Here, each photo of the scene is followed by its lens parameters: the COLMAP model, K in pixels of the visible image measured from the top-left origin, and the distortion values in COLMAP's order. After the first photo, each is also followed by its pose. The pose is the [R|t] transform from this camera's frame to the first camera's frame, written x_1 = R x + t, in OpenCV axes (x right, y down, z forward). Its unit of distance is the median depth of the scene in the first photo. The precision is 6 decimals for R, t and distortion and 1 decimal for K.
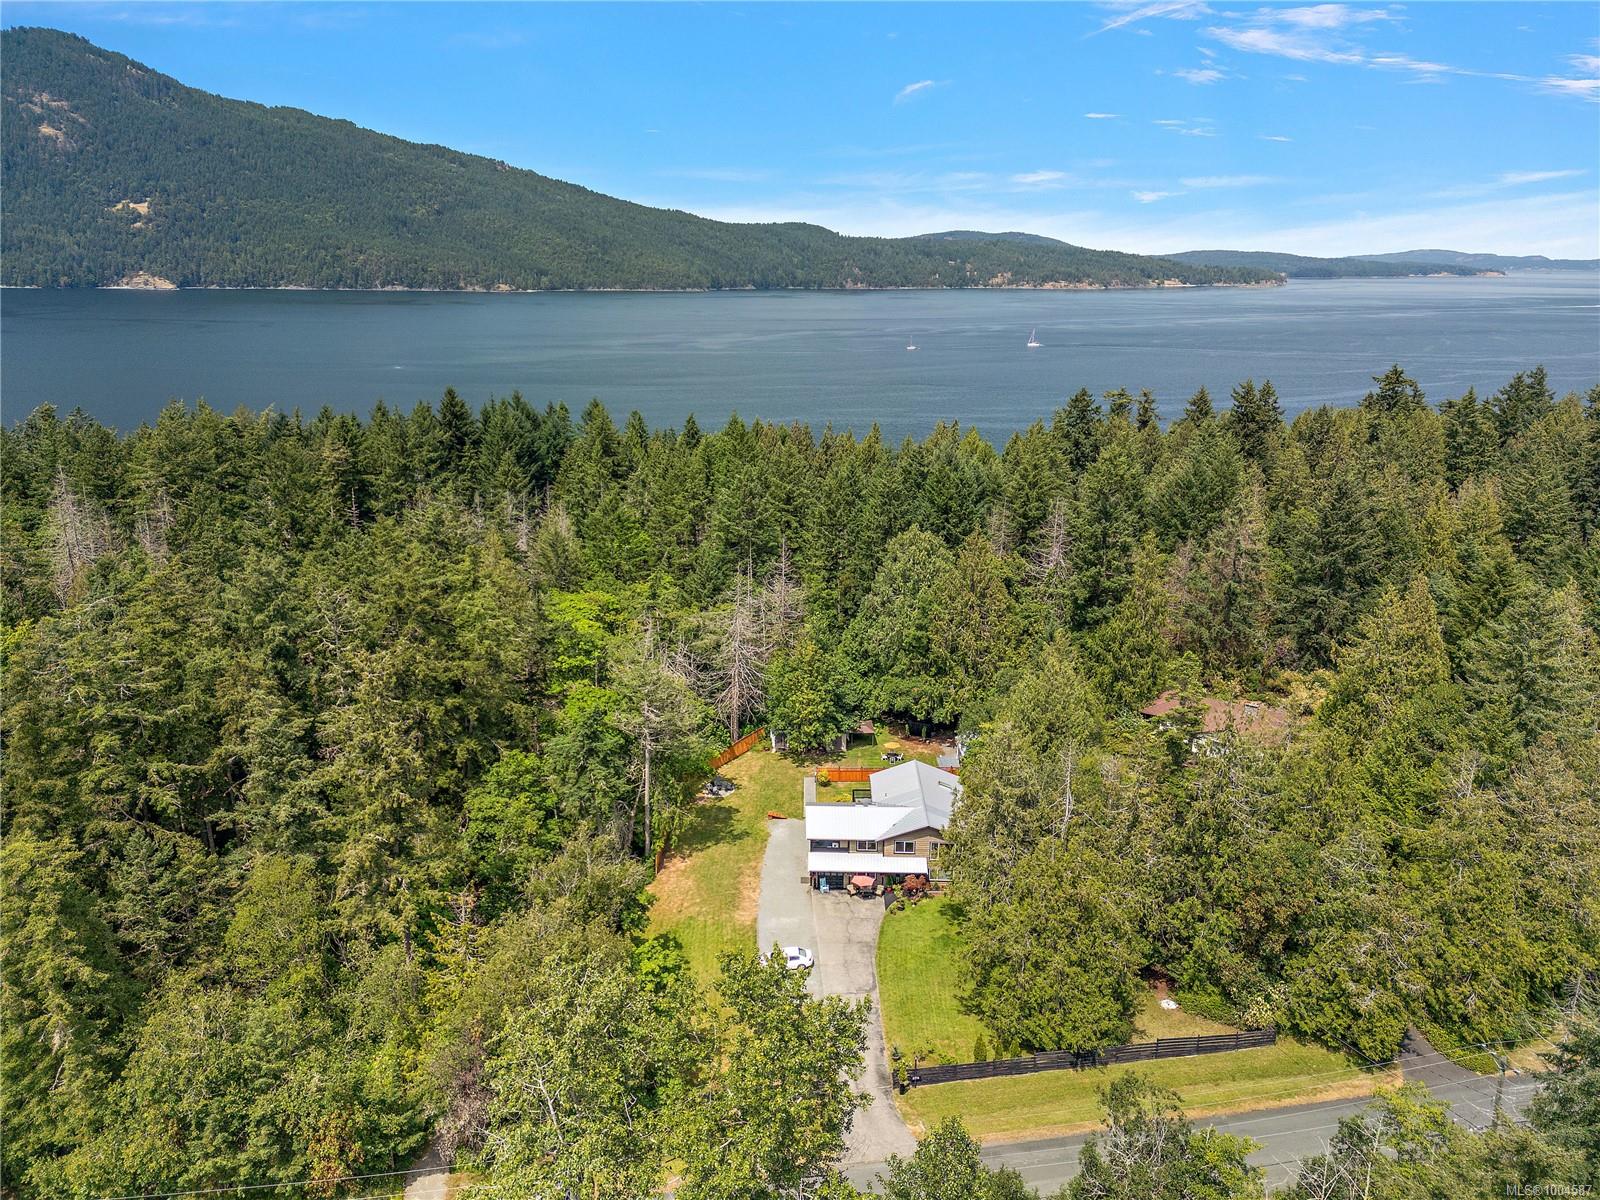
lens RADIAL K [[1114.7, 0, 800.0], [0, 1114.7, 600.0], [0, 0, 1]] dist [0.086016, -0.096964]
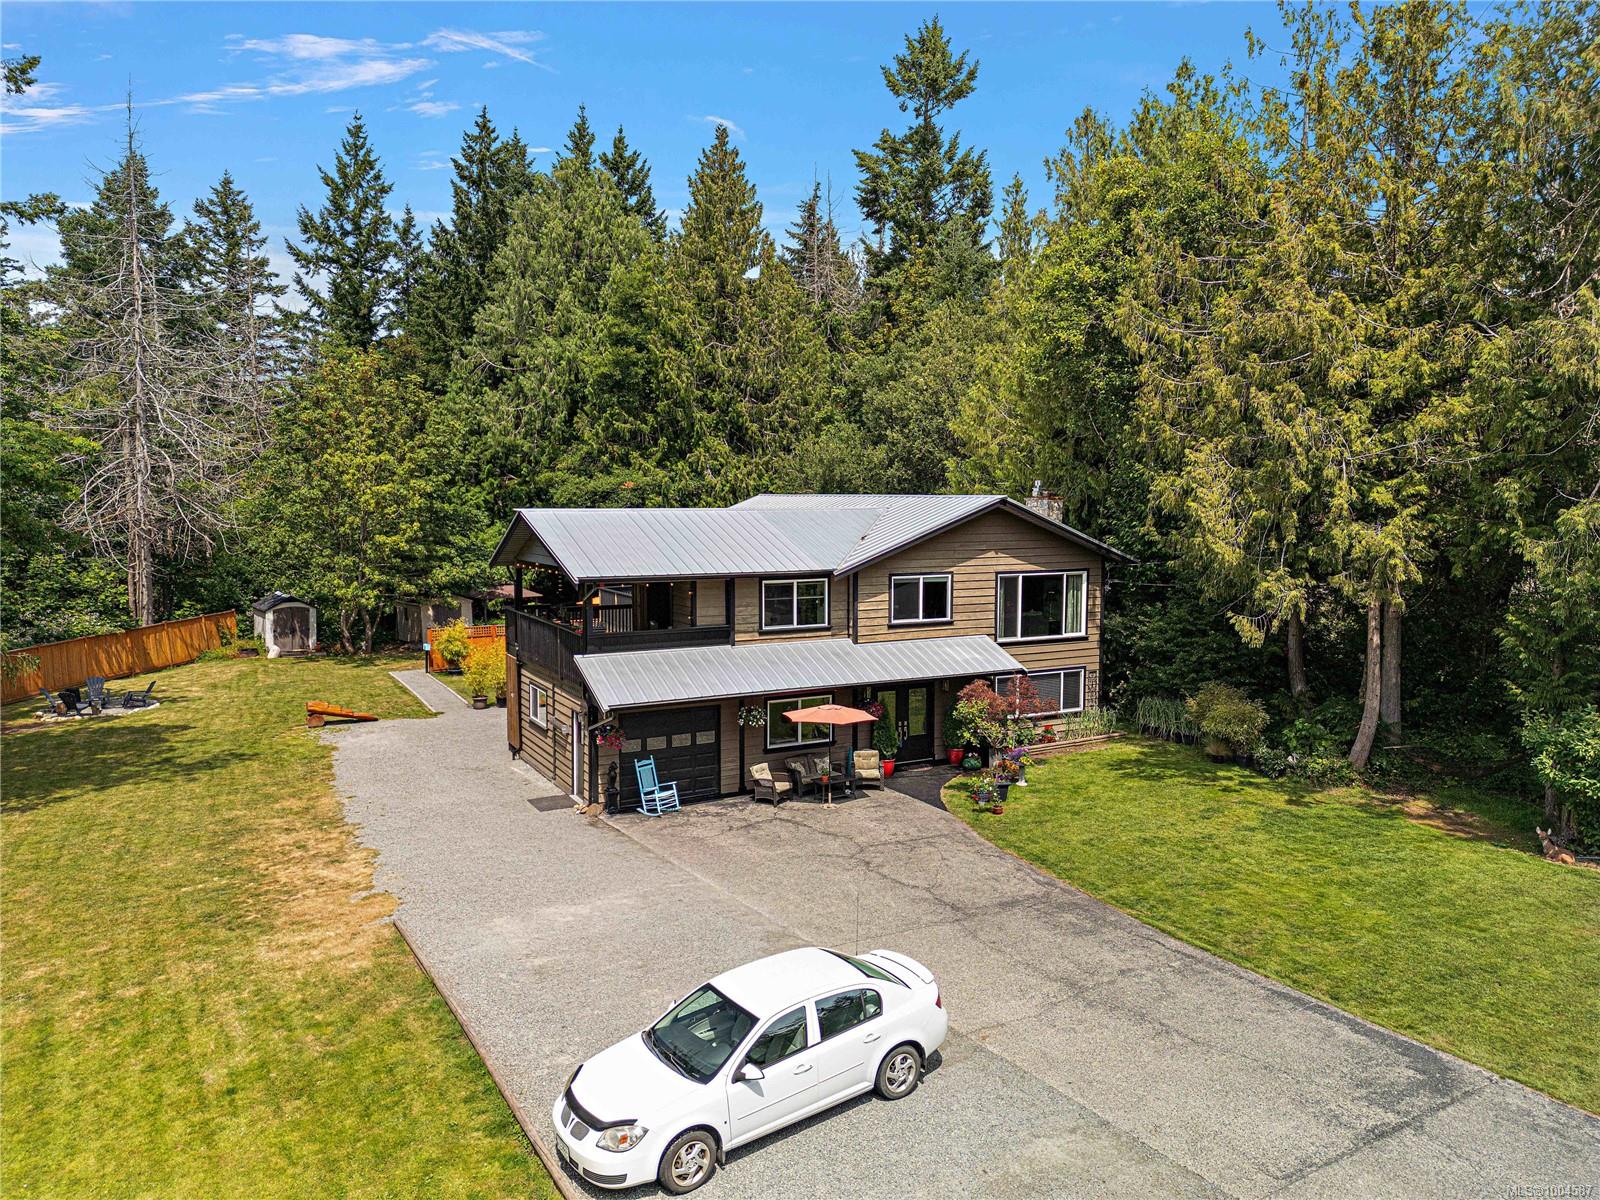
lens RADIAL K [[1114.7, 0, 800.0], [0, 1114.7, 600.0], [0, 0, 1]] dist [0.086016, -0.096964]
pose [[0.875266, -0.050335, 0.481016, -0.052733], [0.140599, 0.978097, -0.153485, 0.212655], [-0.462754, 0.201971, 0.863172, 0.640898]]
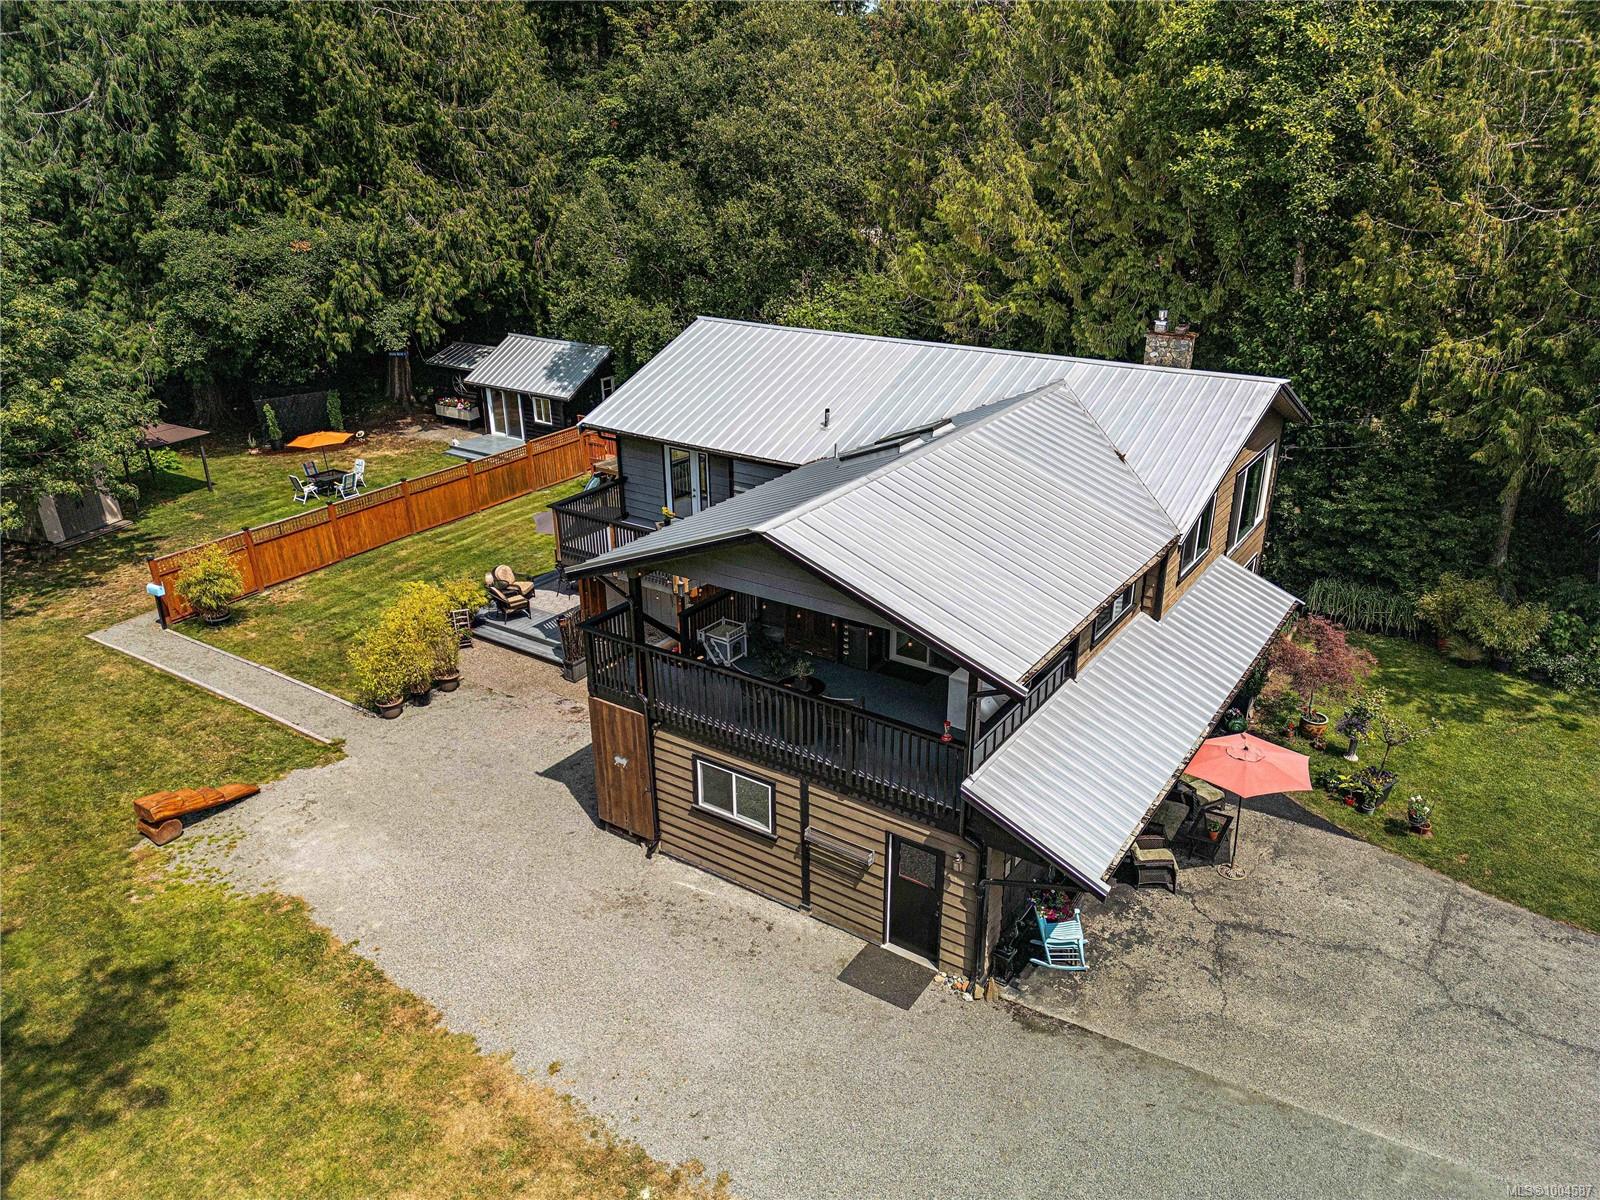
lens RADIAL K [[1140.5, 0, 800.0], [0, 1140.5, 600.0], [0, 0, 1]] dist [0.019909, -0.000602]
pose [[0.559515, -0.333744, 0.758655, -0.086821], [0.247654, 0.940847, 0.231246, 0.139489], [-0.790955, 0.058498, 0.609071, 0.763480]]
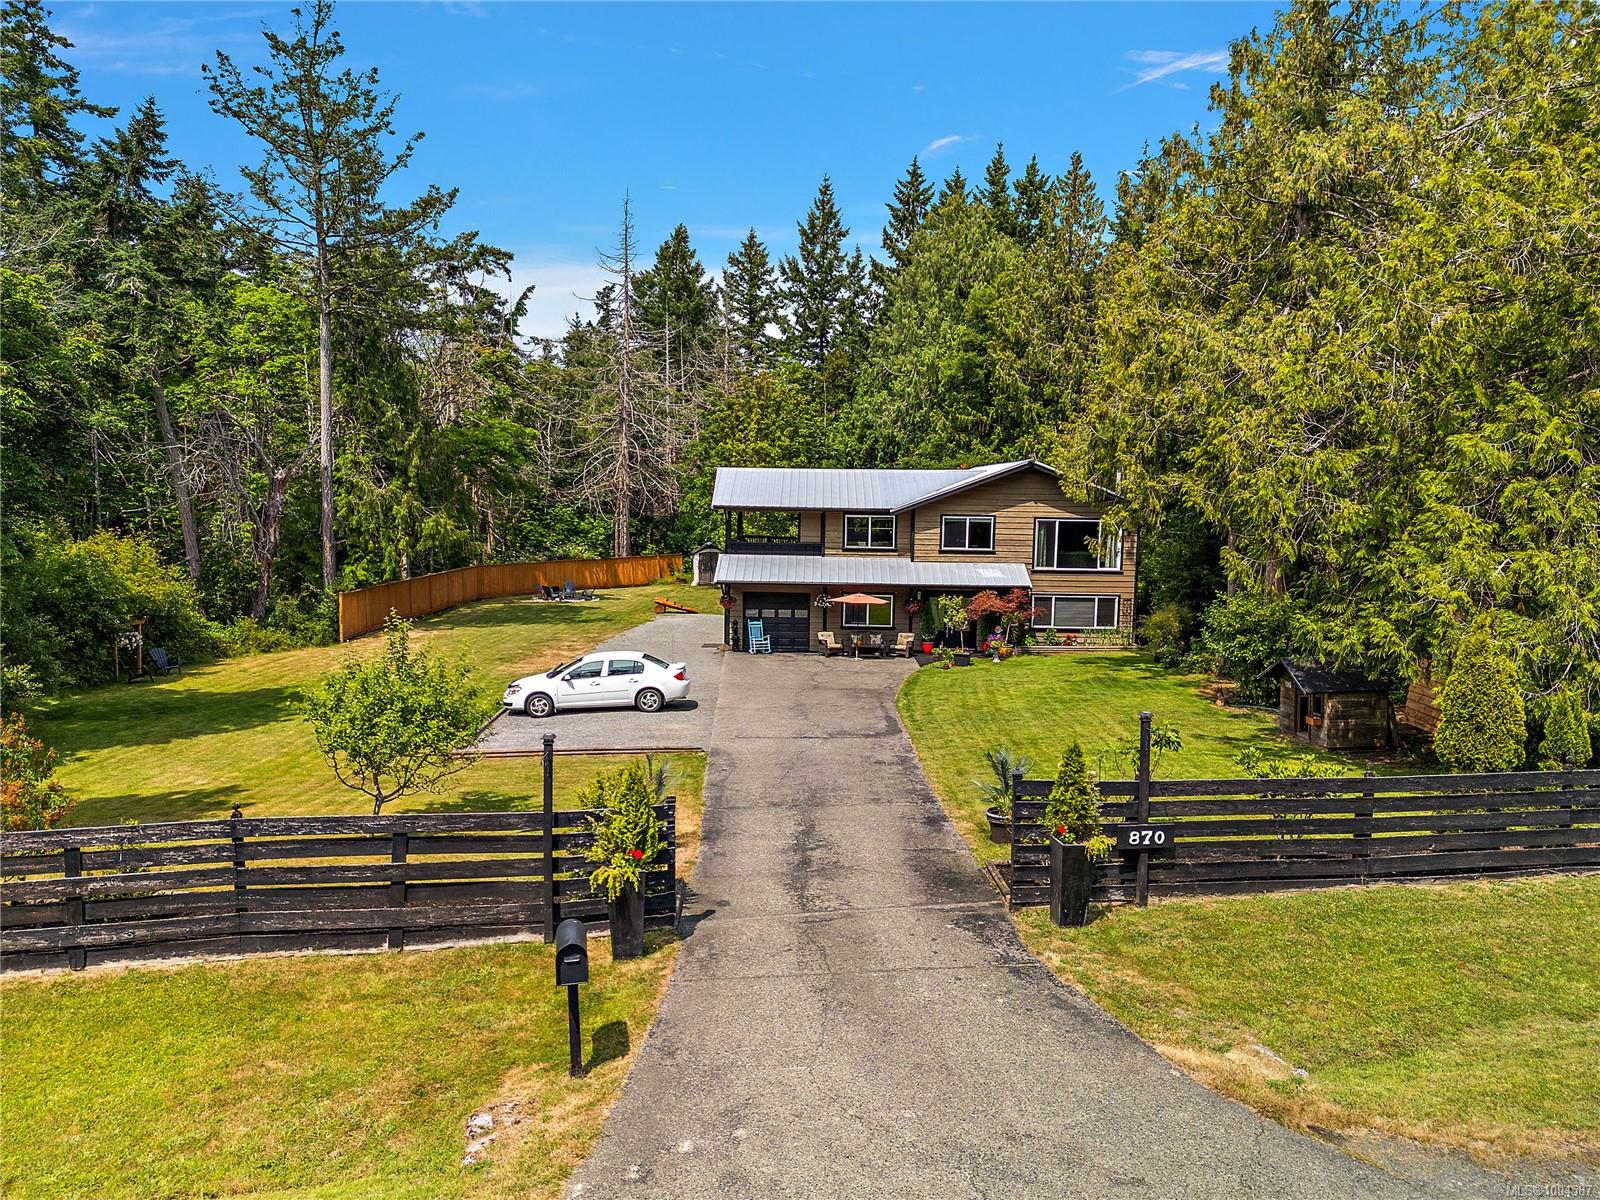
lens RADIAL K [[1139.0, 0, 795.2], [0, 1139.0, 644.2], [0, 0, 1]] dist [0.057328, -0.103783]
pose [[0.999896, 0.009728, -0.010633, 0.031533], [-0.011245, 0.988085, -0.153499, 0.262128], [0.009013, 0.153603, 0.988092, 0.509717]]
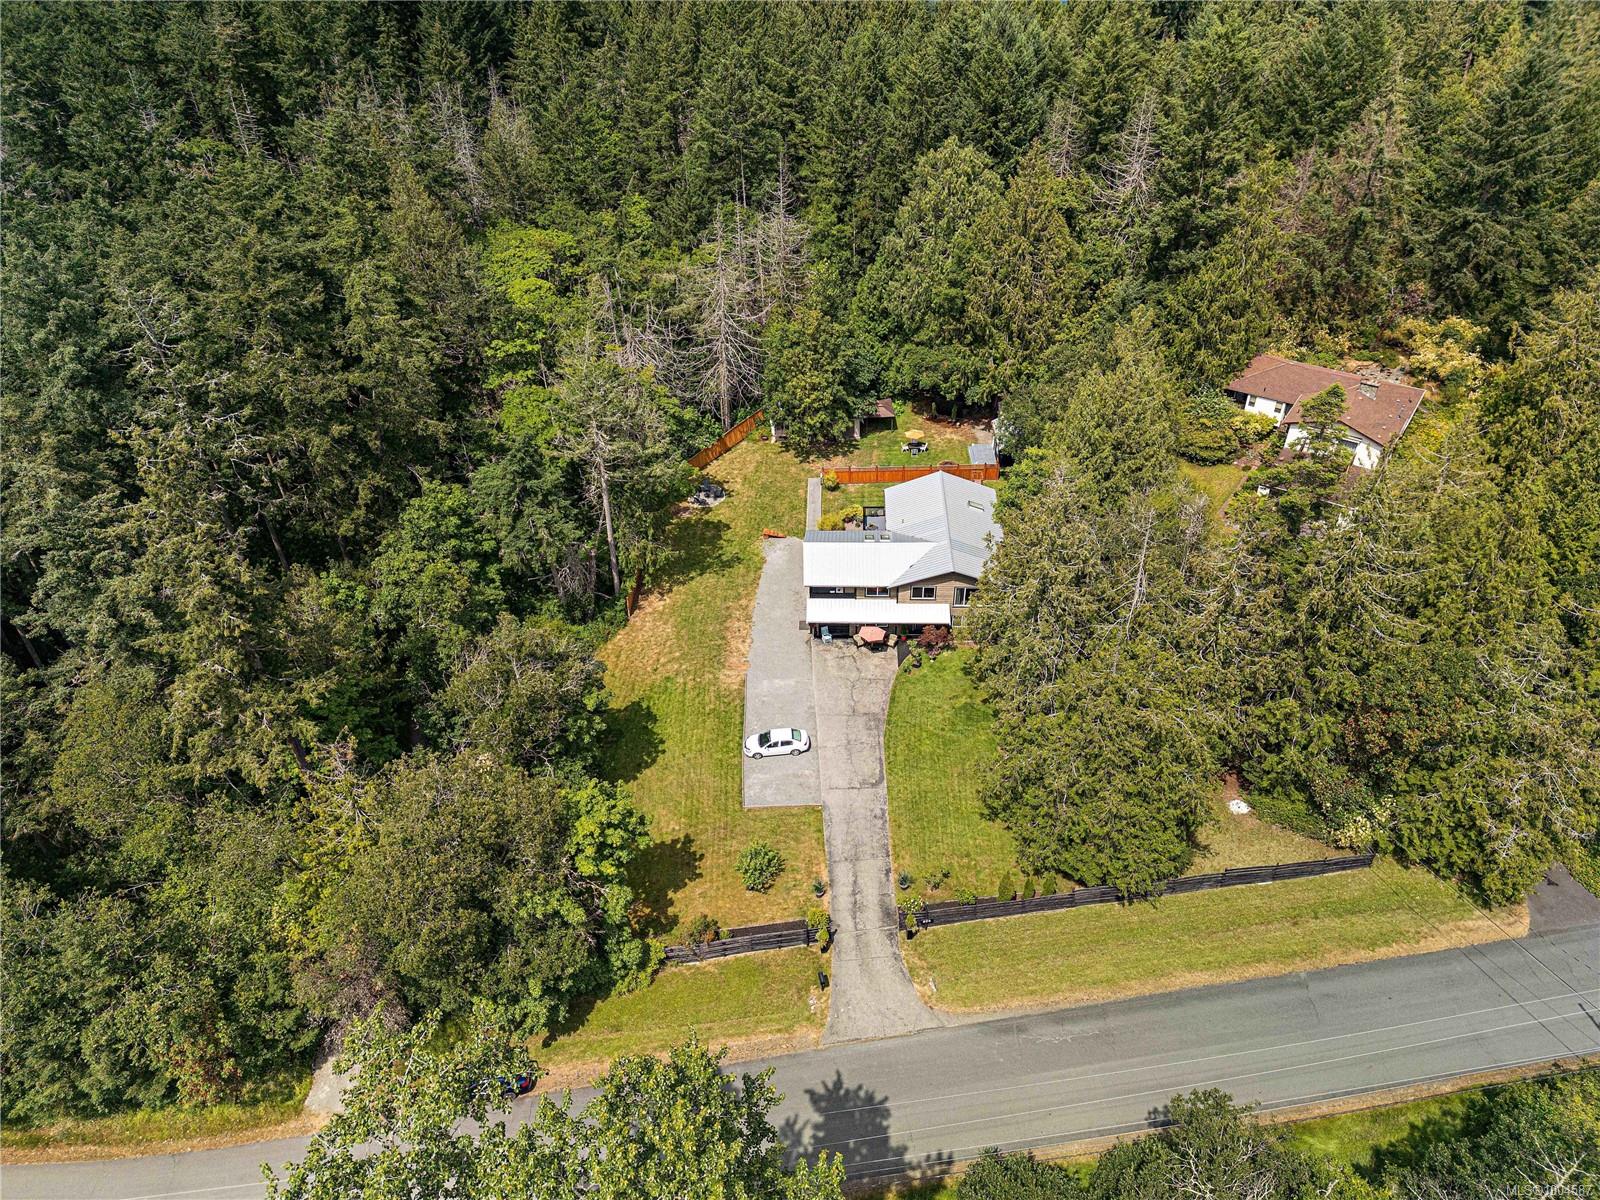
lens RADIAL K [[1103.3, 0, 803.1], [0, 1103.3, 599.2], [0, 0, 1]] dist [0.078630, -0.071866]
pose [[0.999563, -0.009140, -0.028101, 0.022670], [0.018709, 0.931839, 0.362390, -0.057587], [0.022874, -0.362757, 0.931603, 0.198889]]
